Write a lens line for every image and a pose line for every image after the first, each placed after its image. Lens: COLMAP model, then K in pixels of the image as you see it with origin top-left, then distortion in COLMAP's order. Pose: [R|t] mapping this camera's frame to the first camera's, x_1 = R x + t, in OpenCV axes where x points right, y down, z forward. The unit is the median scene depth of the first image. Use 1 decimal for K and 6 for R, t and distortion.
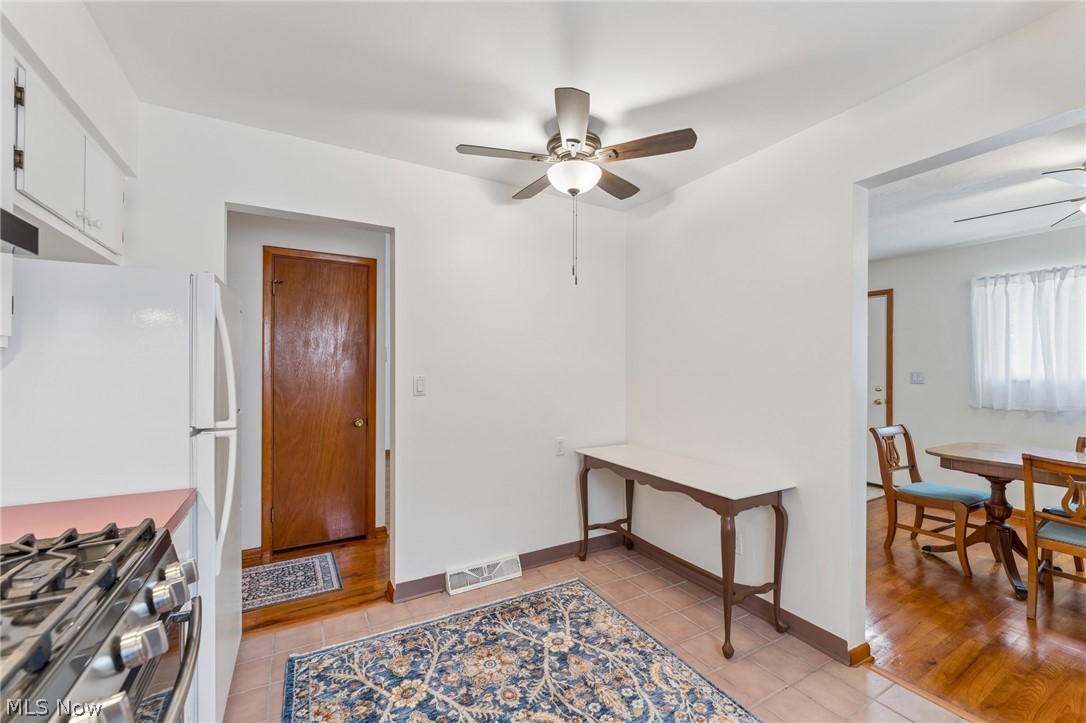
lens RADIAL K [[439.9, 0, 535.8], [0, 439.9, 362.6], [0, 0, 1]] dist [-0.001286, -0.000240]
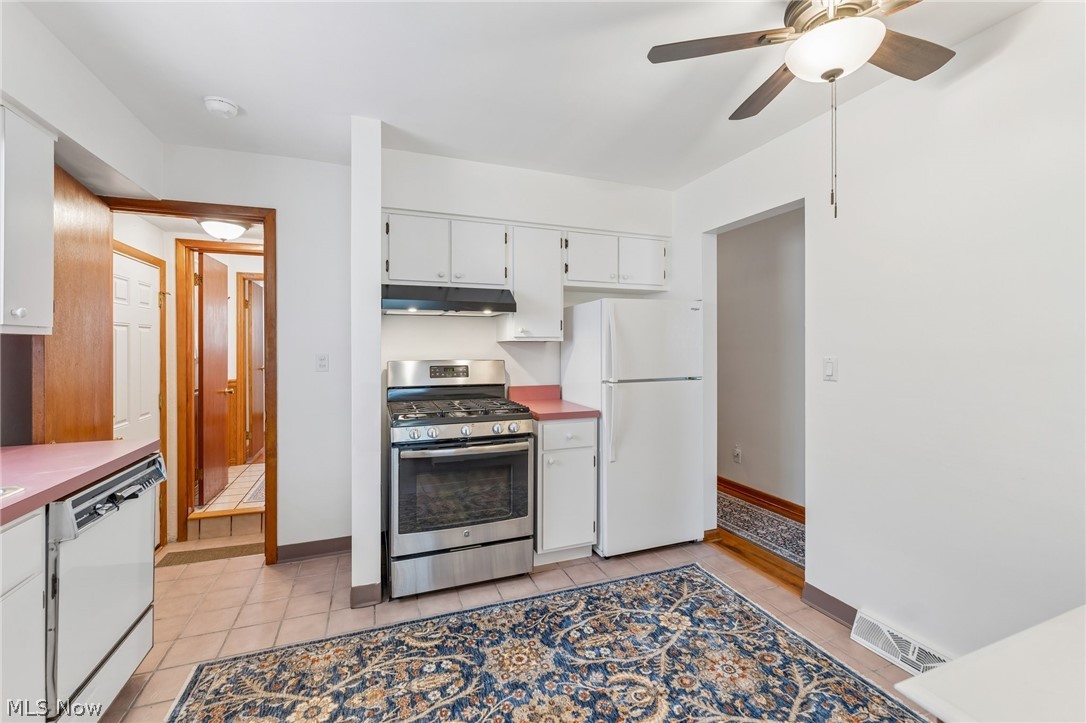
lens RADIAL K [[439.9, 0, 543.4], [0, 439.9, 343.5], [0, 0, 1]] dist [-0.001286, -0.000240]
pose [[-0.135202, -0.014883, -0.990706, 0.700560], [0.012460, 0.999783, -0.016720, 0.009545], [0.990740, -0.014605, -0.134987, 0.599456]]
